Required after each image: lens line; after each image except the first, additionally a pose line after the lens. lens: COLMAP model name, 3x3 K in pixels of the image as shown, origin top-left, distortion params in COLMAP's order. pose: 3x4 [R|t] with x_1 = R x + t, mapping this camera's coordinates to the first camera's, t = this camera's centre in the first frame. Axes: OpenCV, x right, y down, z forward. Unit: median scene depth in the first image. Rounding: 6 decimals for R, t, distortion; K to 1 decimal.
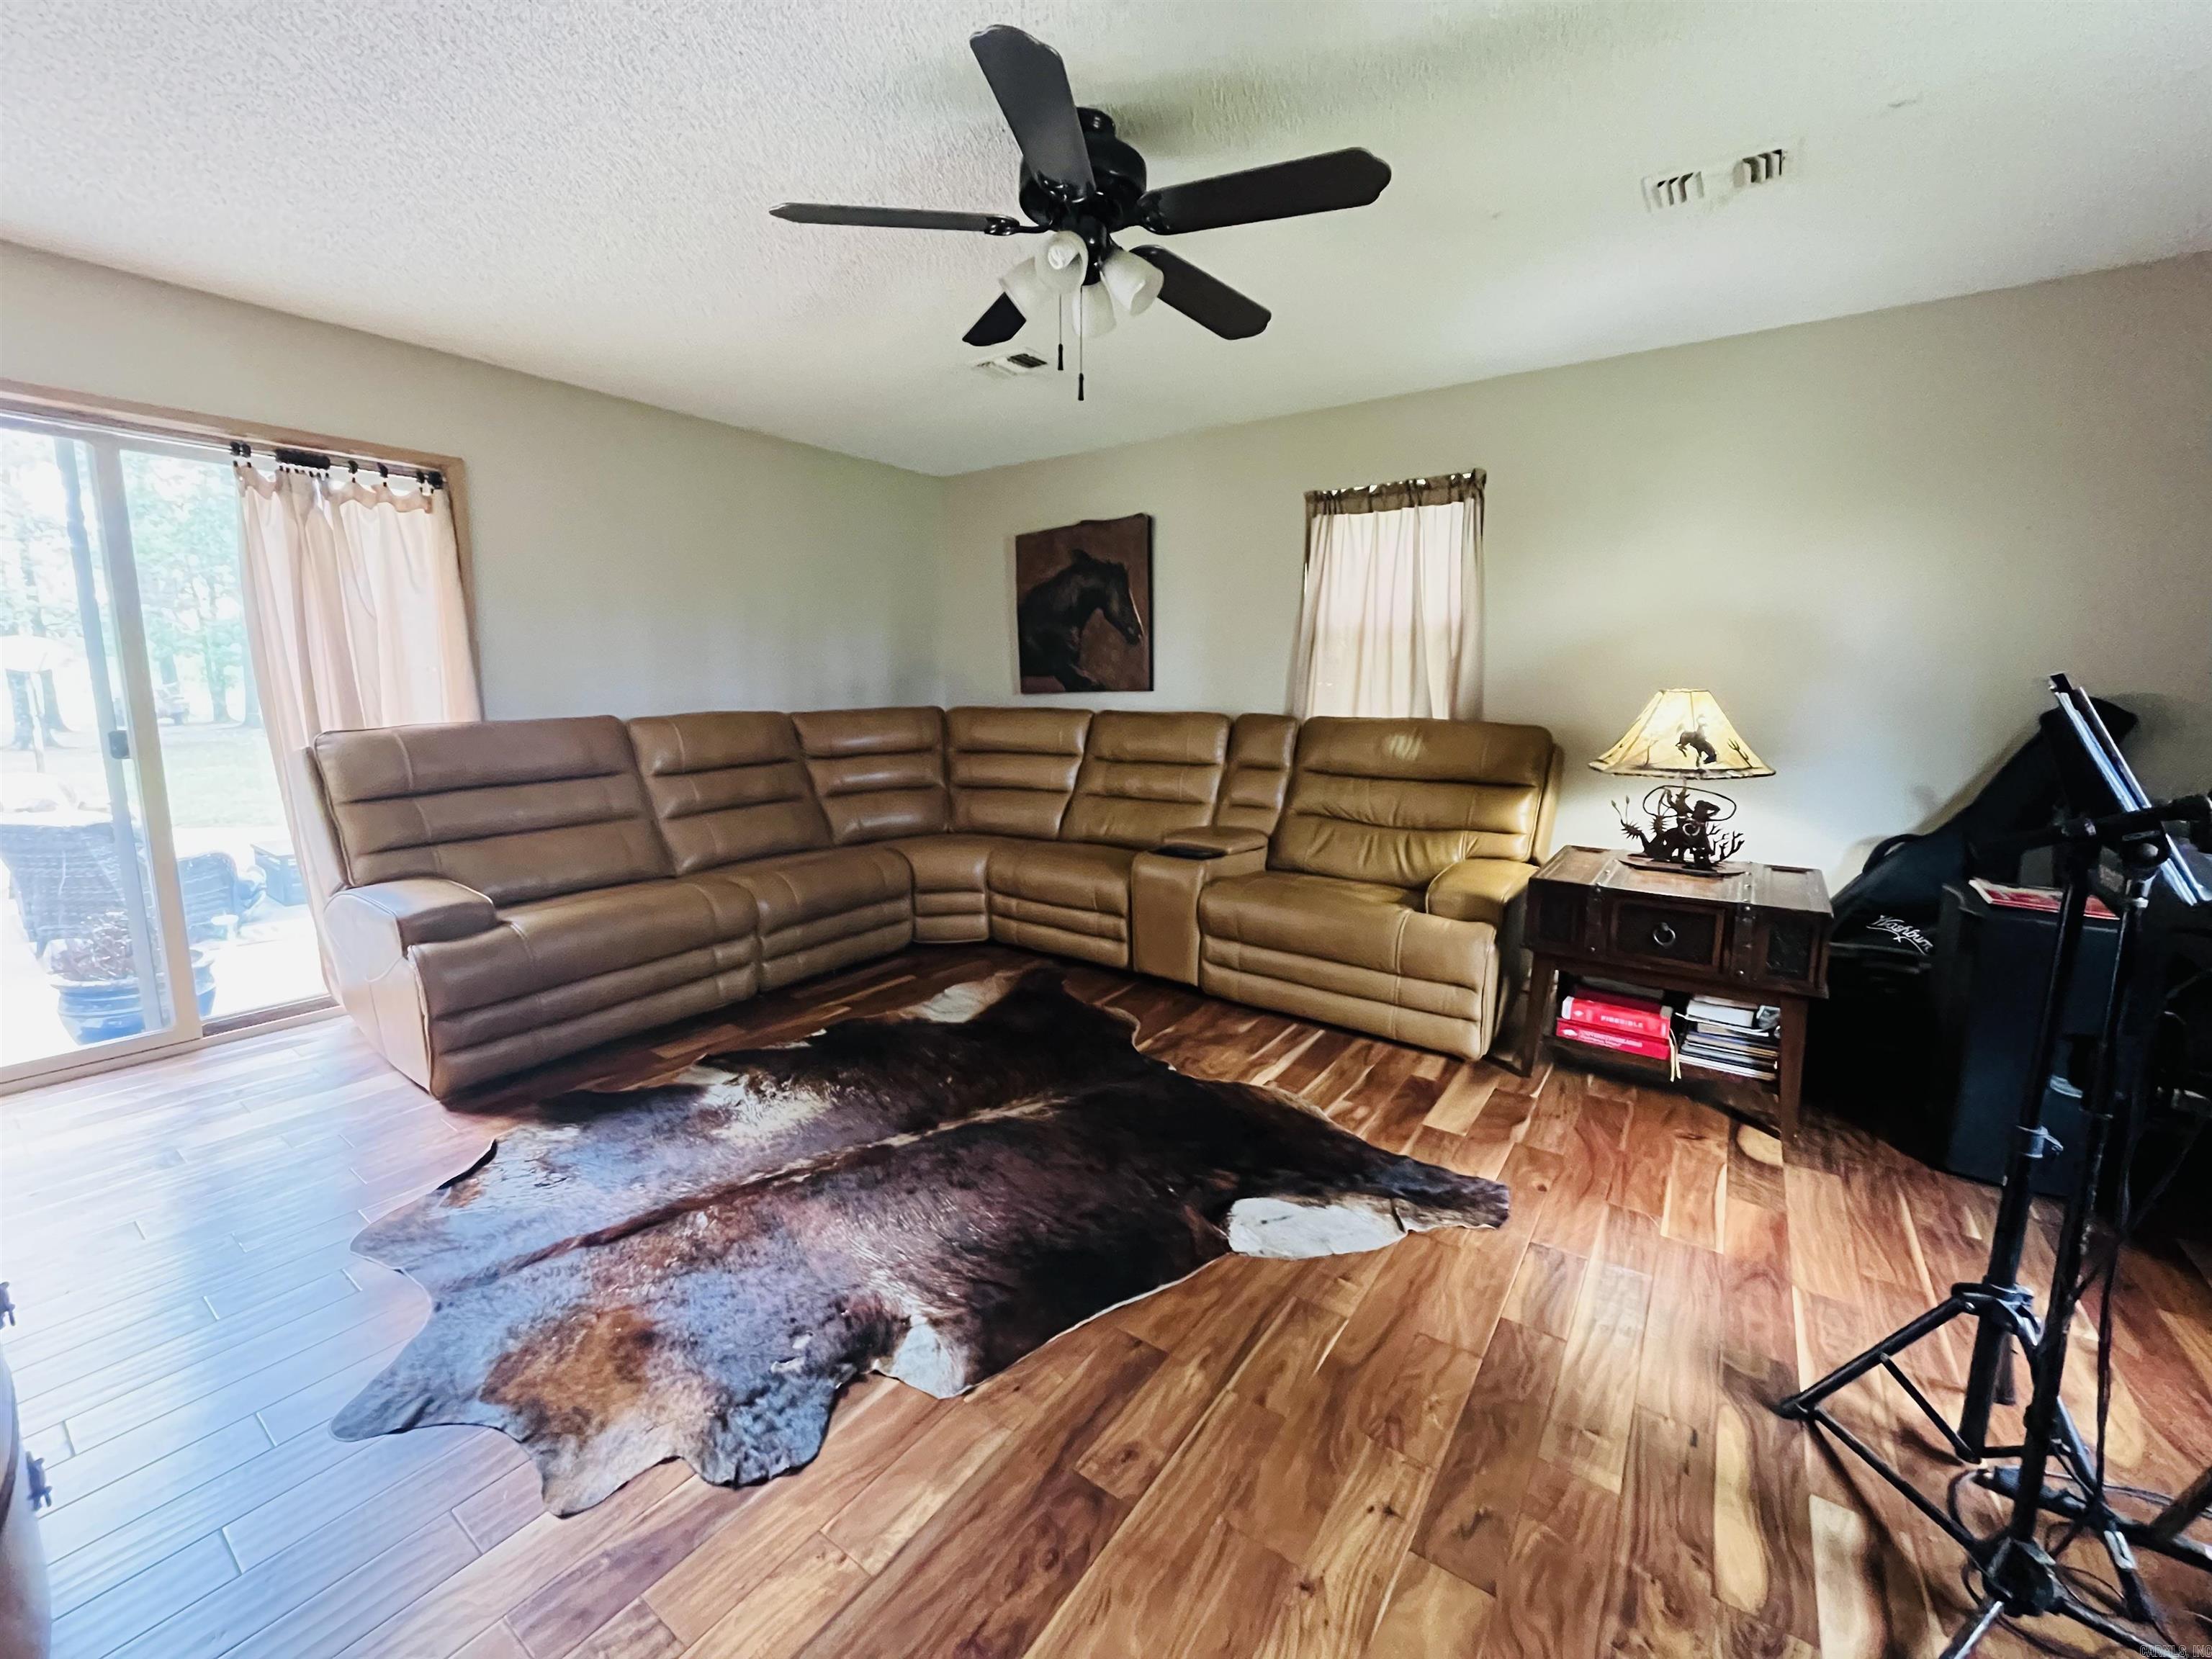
lens RADIAL K [[893.0, 0, 1100.2], [0, 893.0, 806.8], [0, 0, 1]] dist [0.000274, 0.000041]
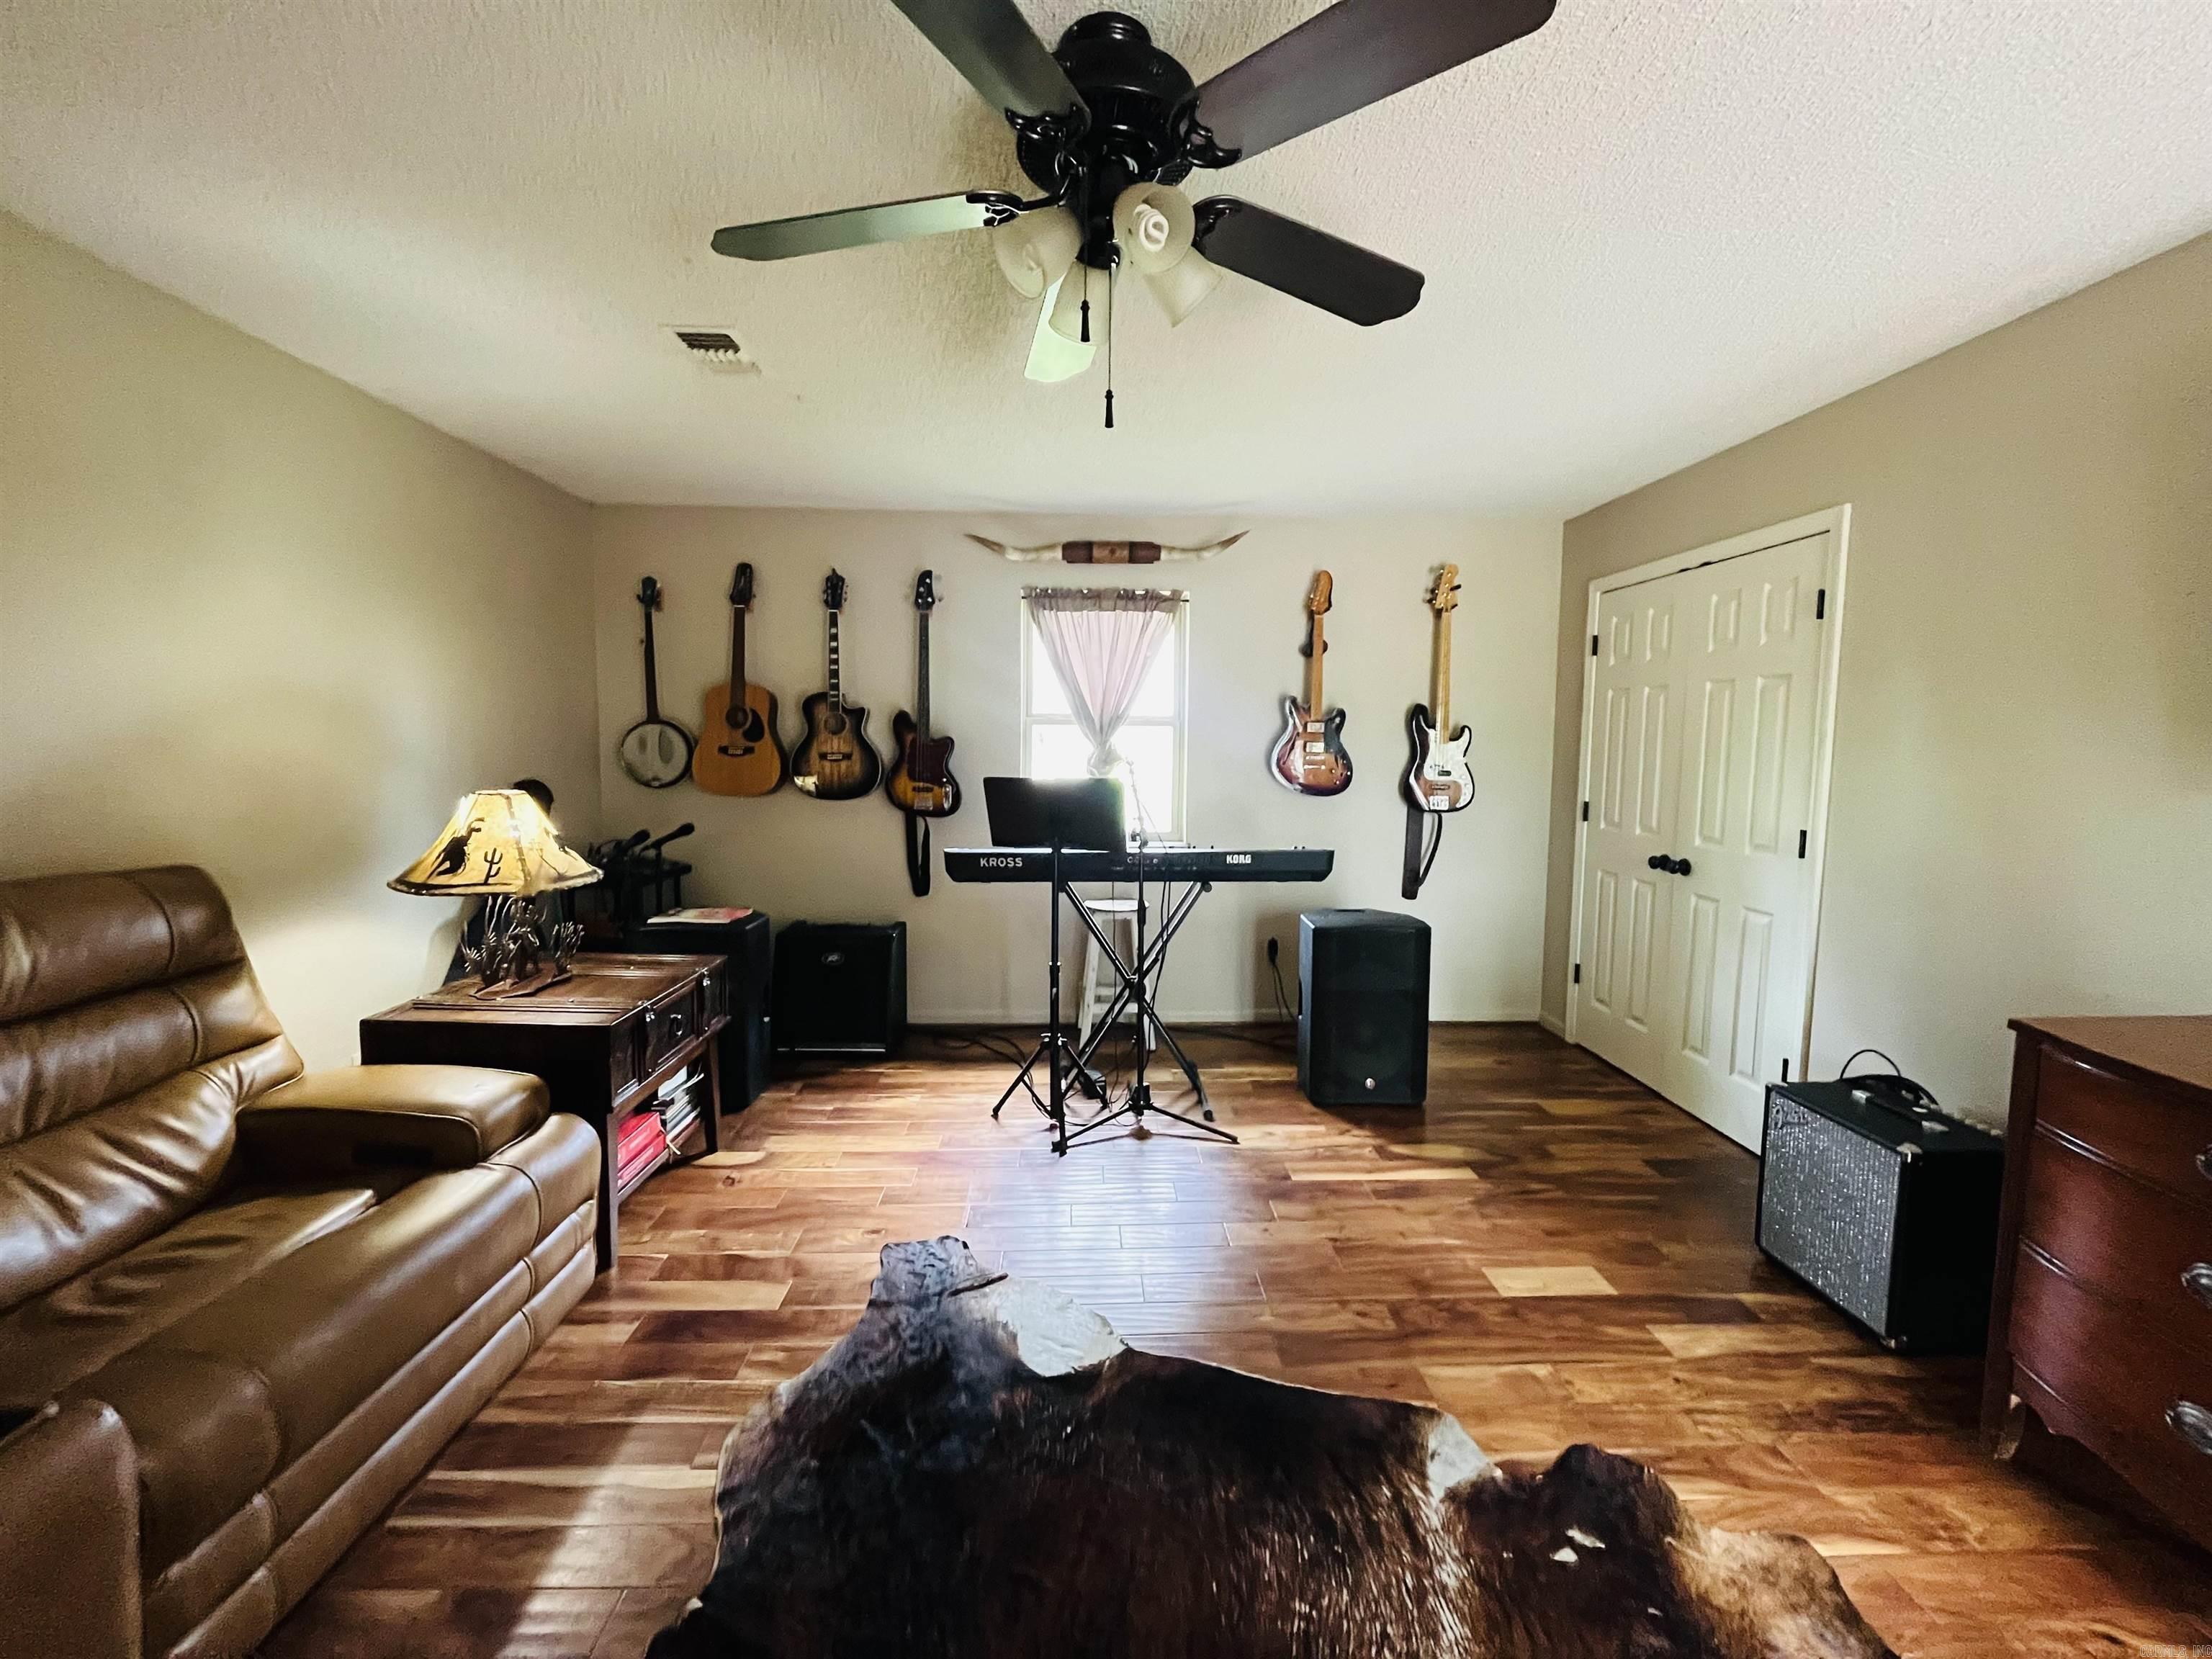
lens RADIAL K [[887.6, 0, 1107.1], [0, 887.6, 814.5], [0, 0, 1]] dist [-0.002593, -0.000575]
pose [[-0.609949, -0.072436, 0.789123, -0.424331], [0.096016, 0.981721, 0.164331, -0.199810], [-0.786602, 0.176002, -0.591845, 1.061746]]
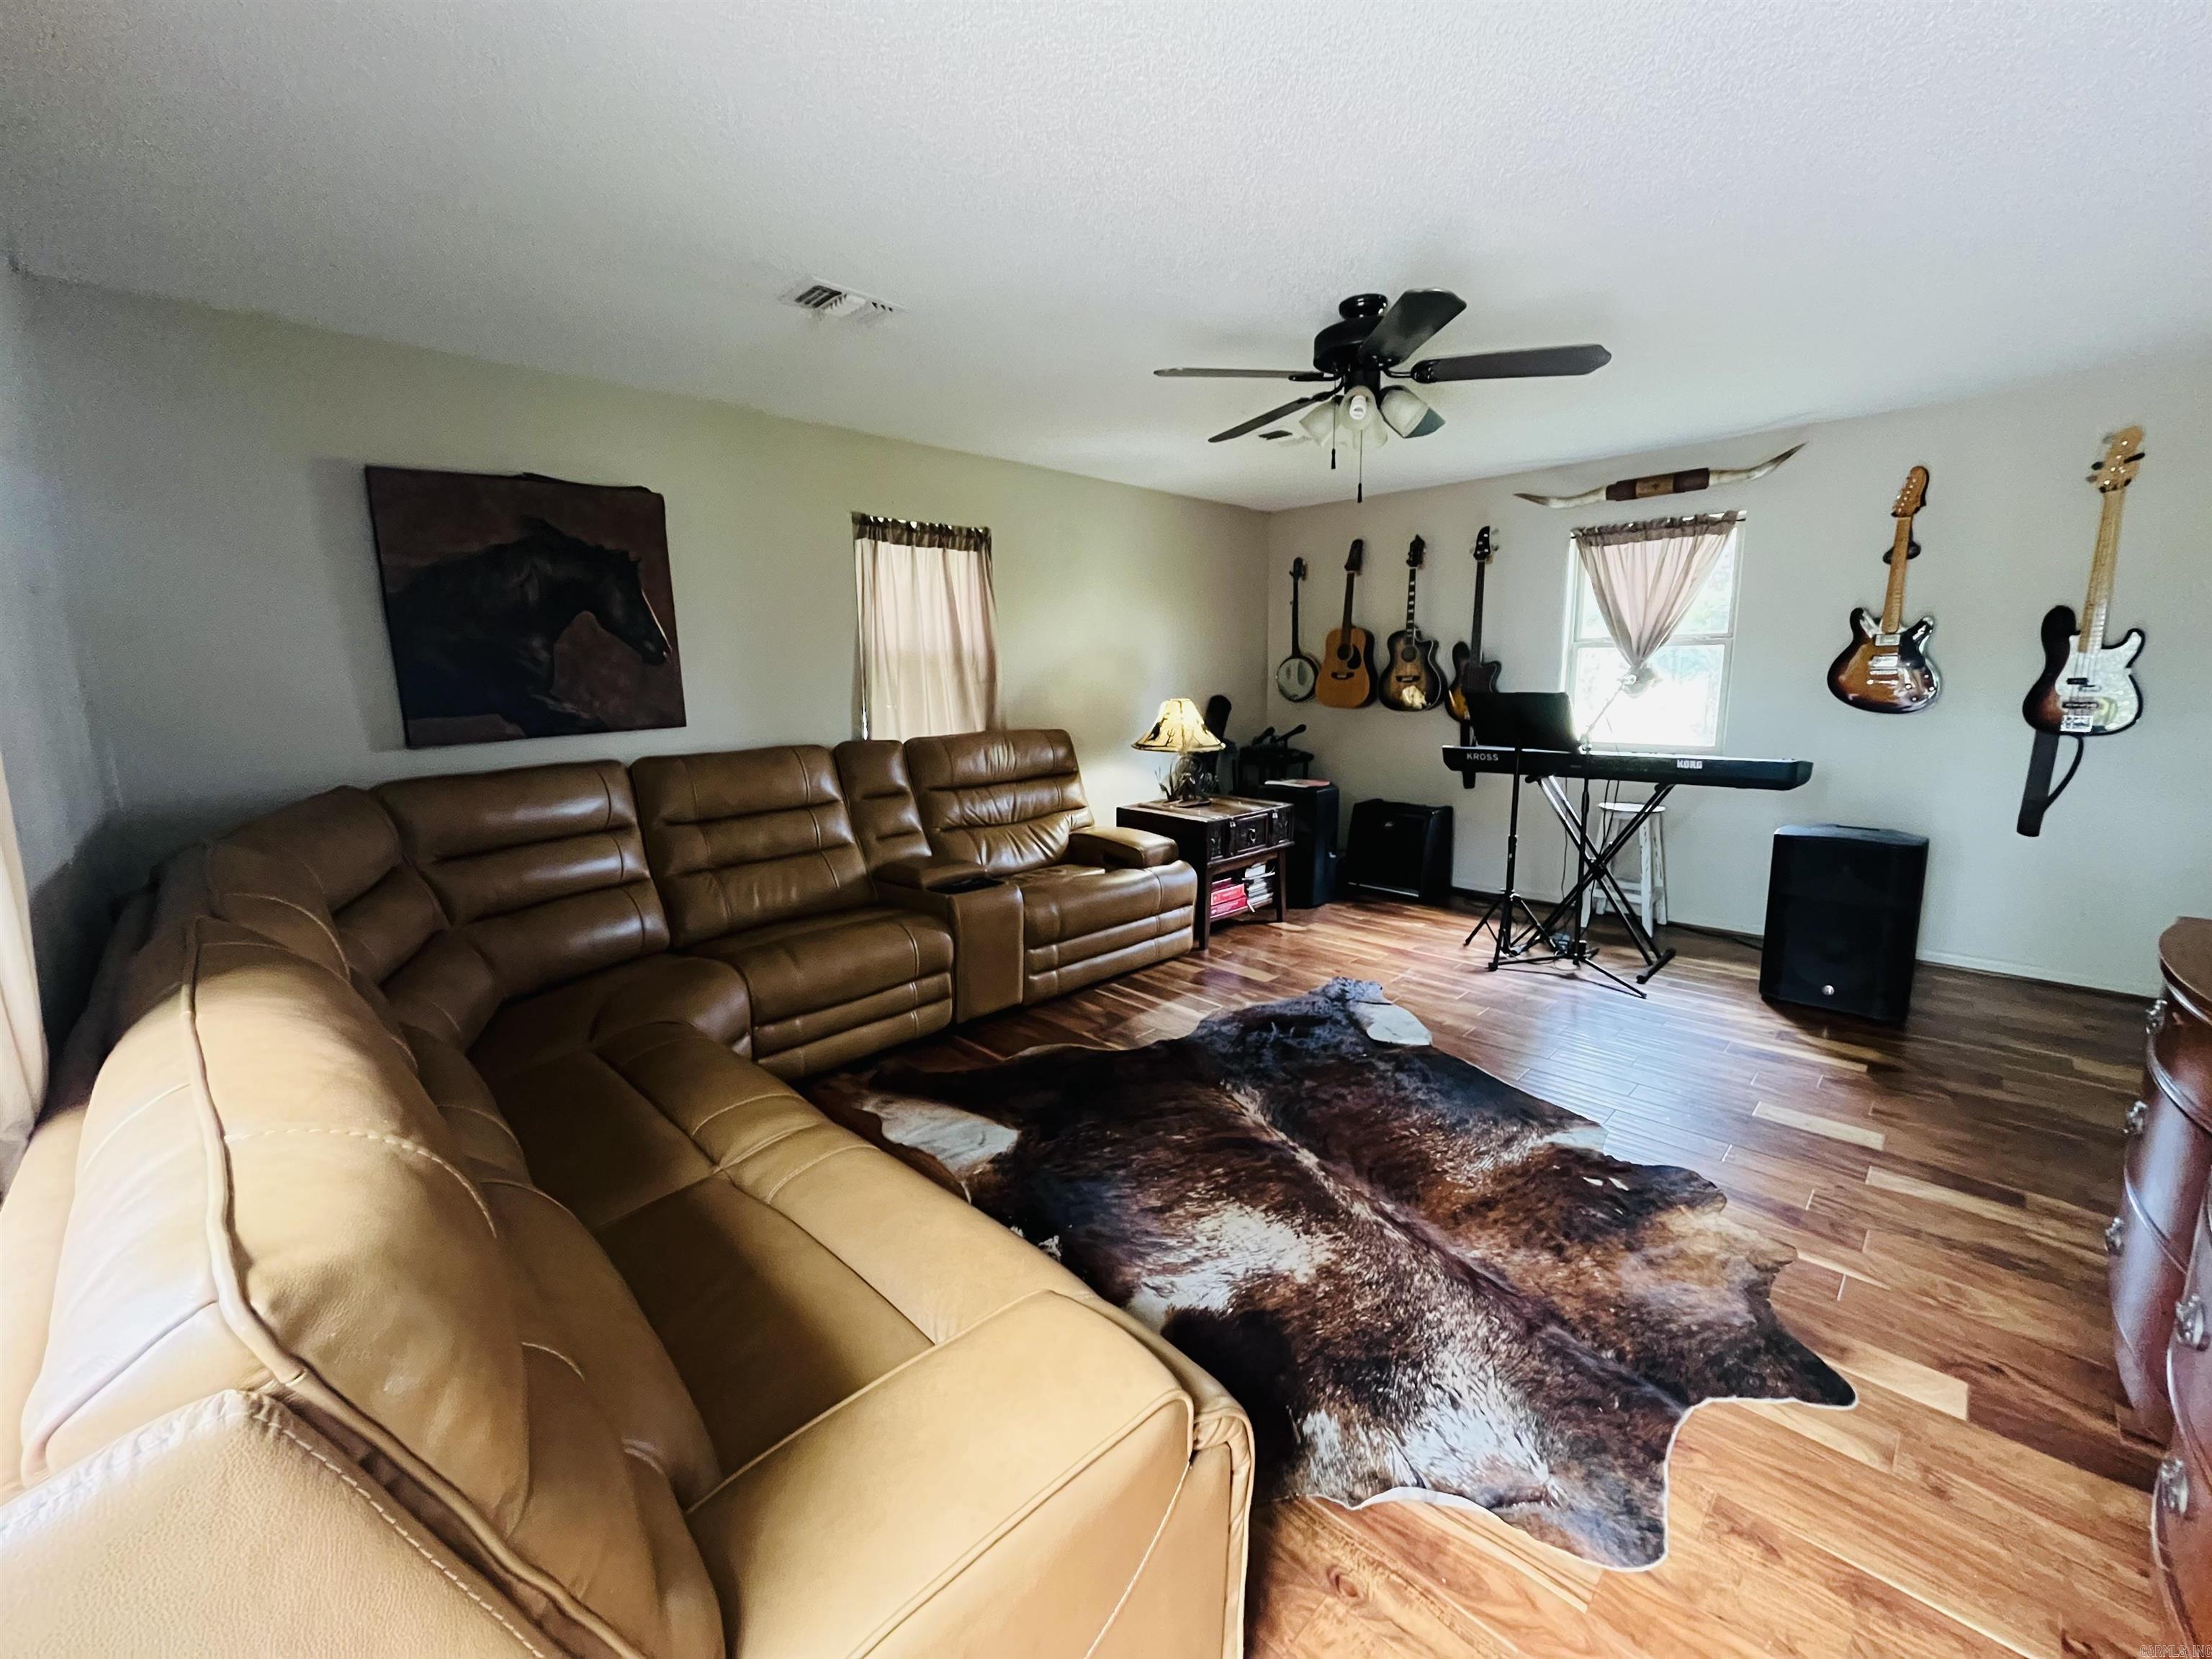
lens RADIAL K [[887.6, 0, 1107.1], [0, 887.6, 814.5], [0, 0, 1]] dist [-0.002593, -0.000575]
pose [[0.163626, -0.163572, 0.972867, -1.051768], [0.151682, 0.978603, 0.139025, -0.176108], [-0.974792, 0.124818, 0.184936, 0.857300]]
